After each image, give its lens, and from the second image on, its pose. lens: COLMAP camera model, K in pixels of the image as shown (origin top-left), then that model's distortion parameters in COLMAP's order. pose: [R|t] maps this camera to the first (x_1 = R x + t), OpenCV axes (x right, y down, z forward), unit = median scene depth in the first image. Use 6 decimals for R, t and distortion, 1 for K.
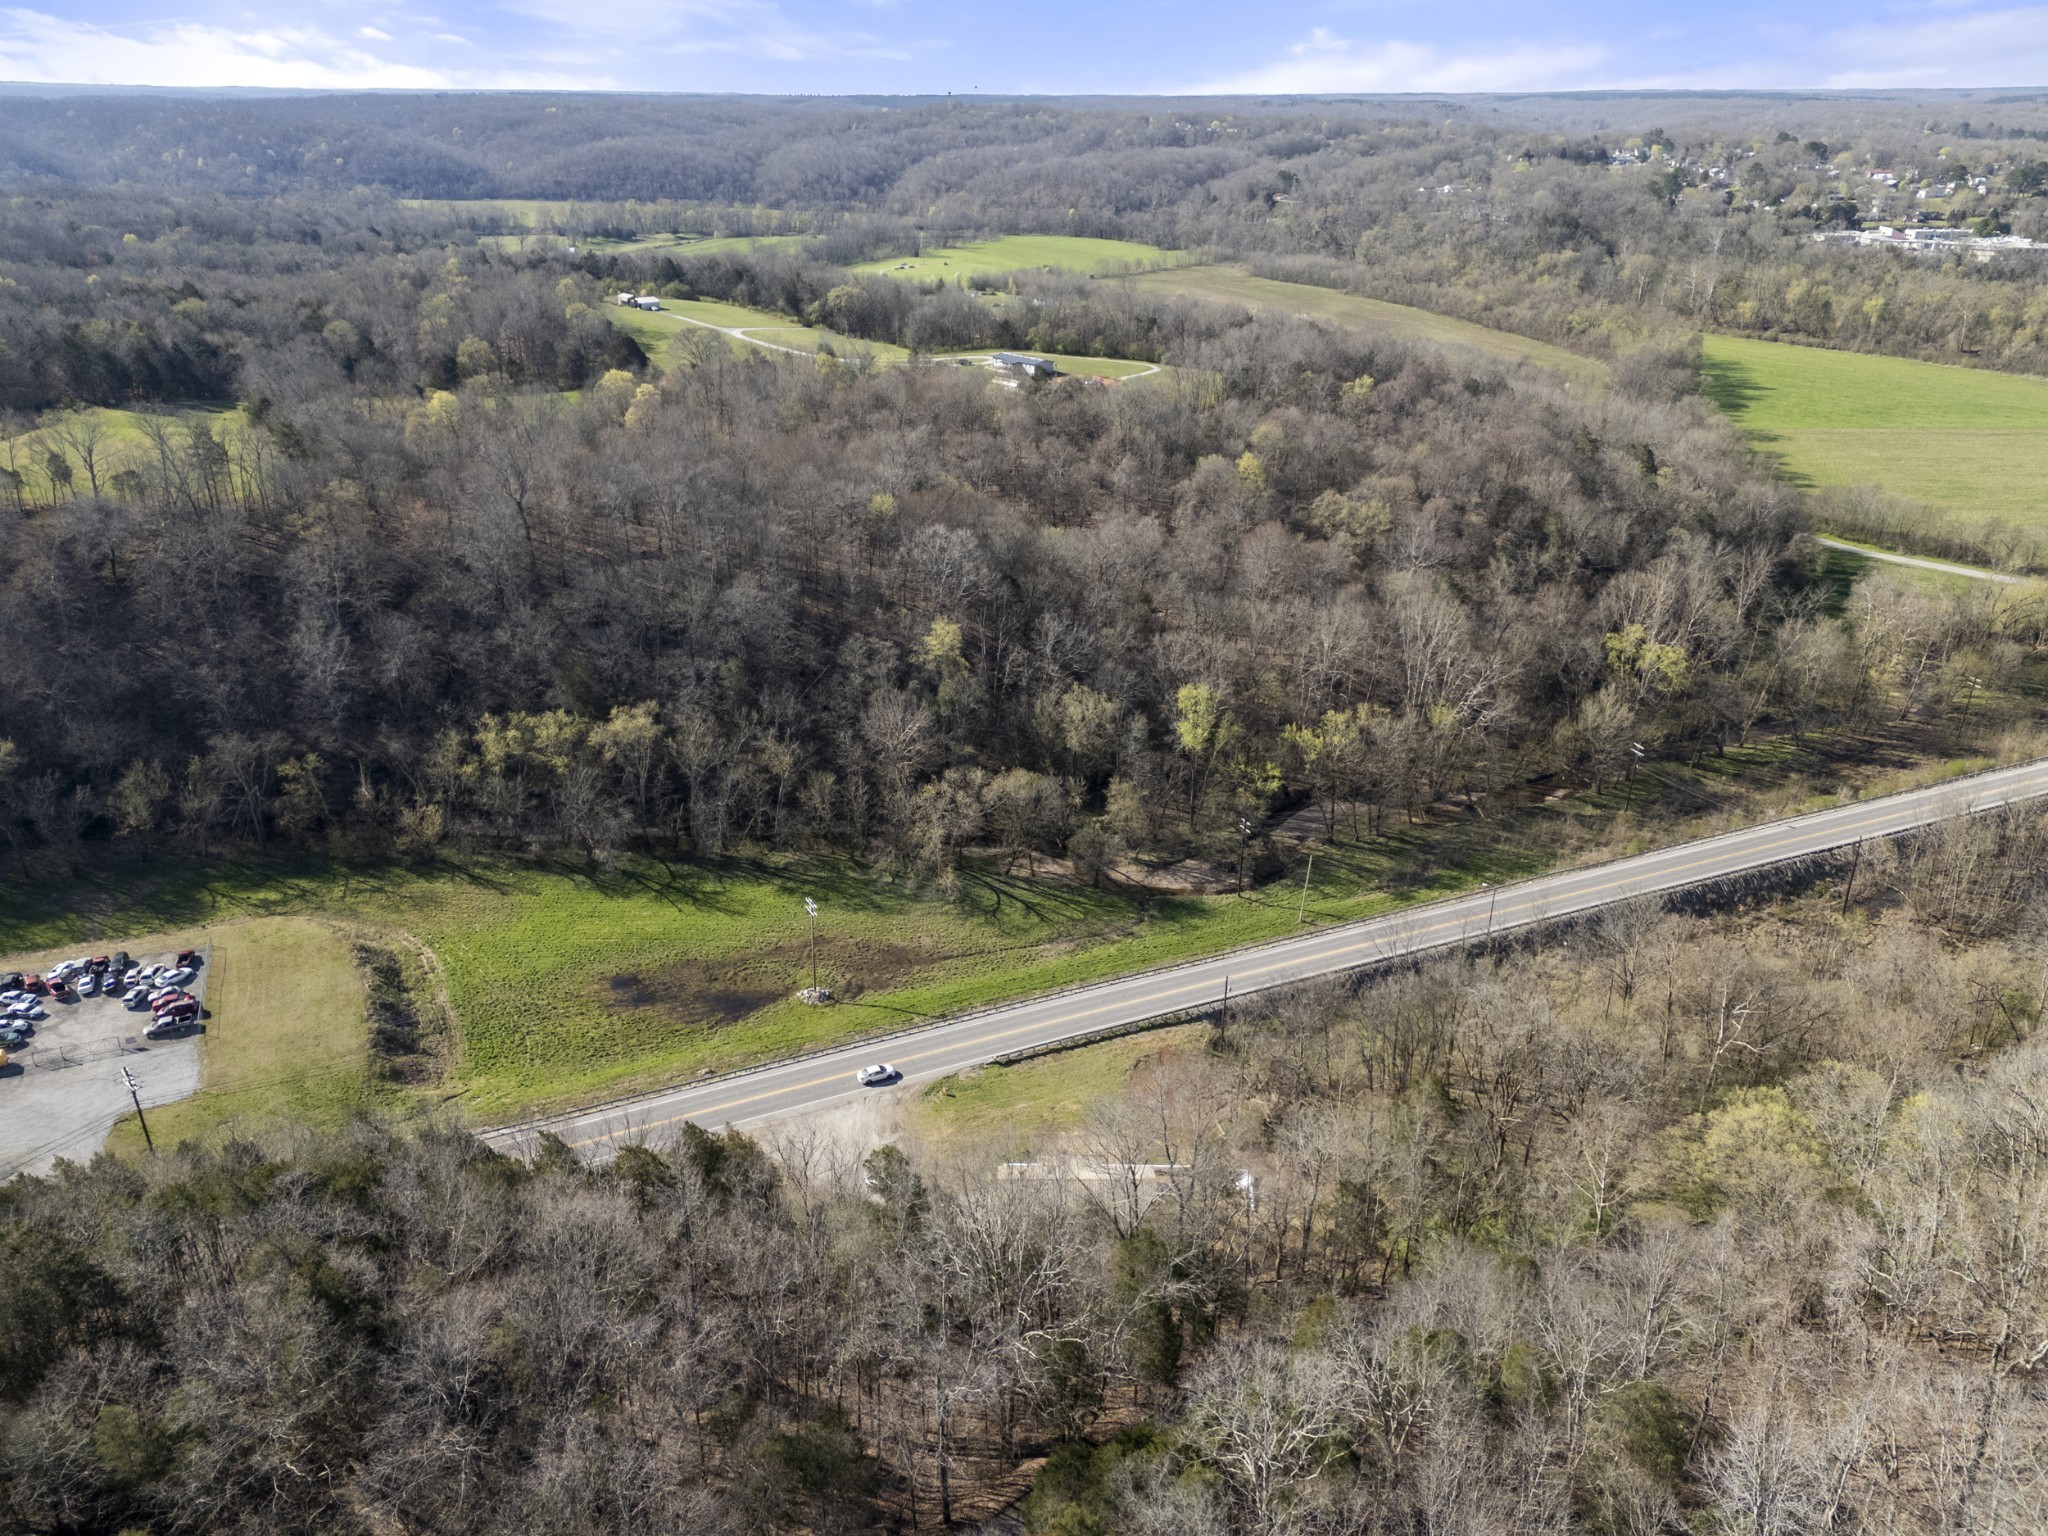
lens RADIAL K [[1472.1, 0, 1033.0], [0, 1472.1, 768.6], [0, 0, 1]] dist [0.088687, -0.104813]
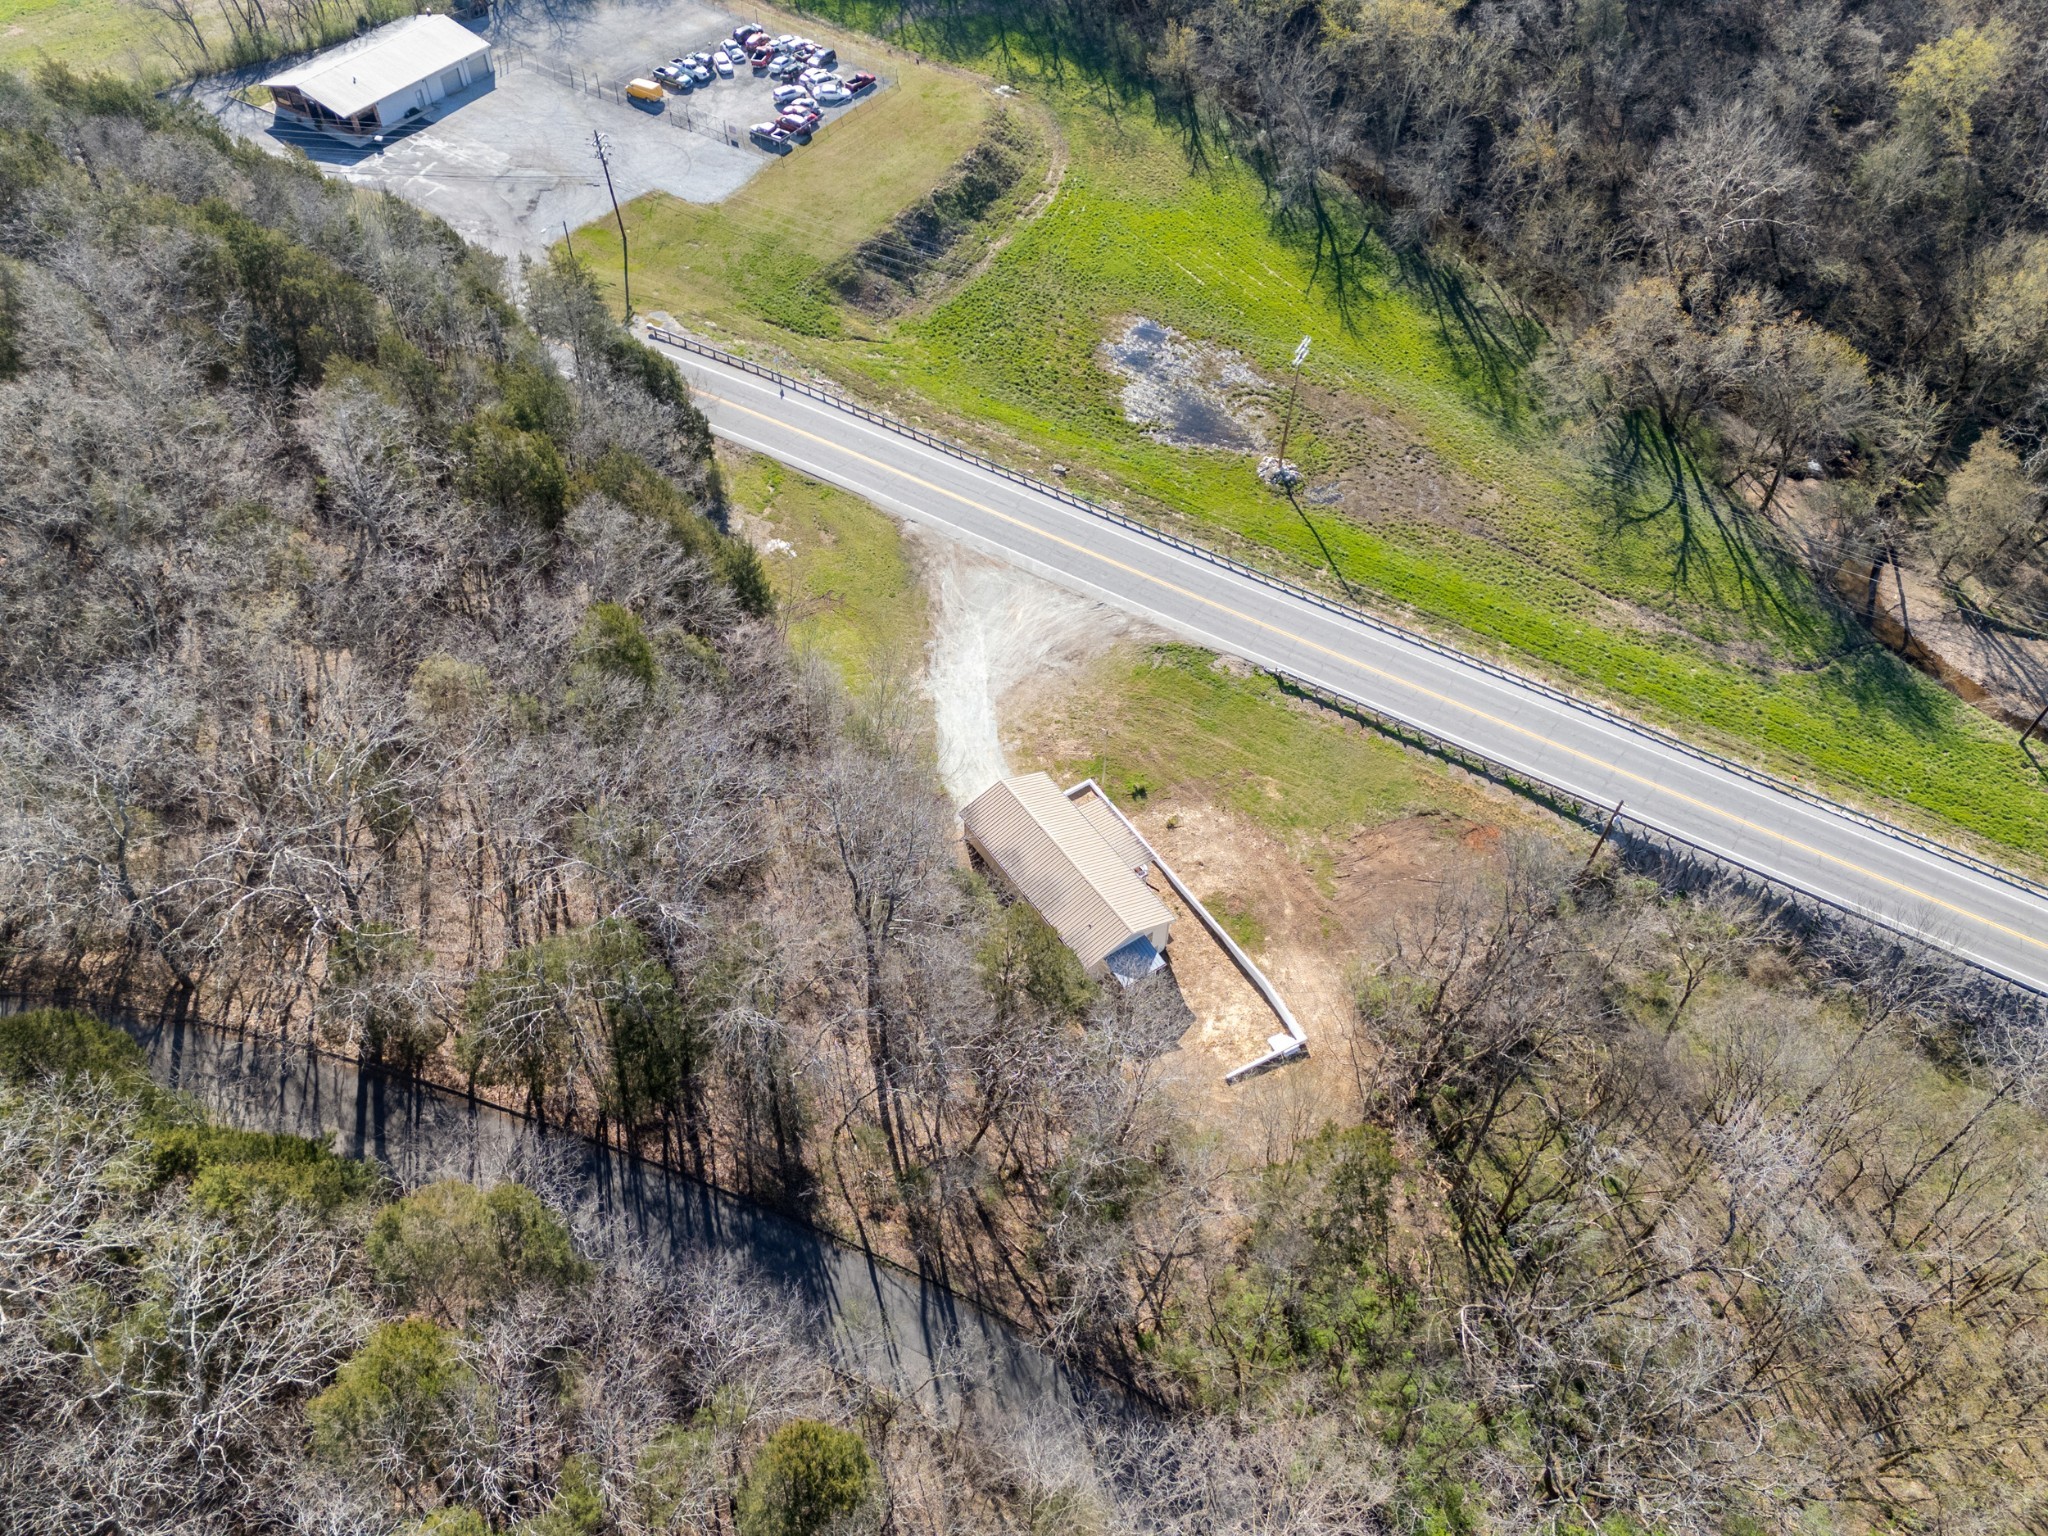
lens RADIAL K [[1472.1, 0, 1033.0], [0, 1472.1, 768.6], [0, 0, 1]] dist [0.088687, -0.104813]
pose [[0.548893, 0.637114, -0.541112, 0.284615], [-0.346535, 0.762537, 0.546306, -0.095982], [0.760677, -0.112349, 0.639334, 0.426669]]
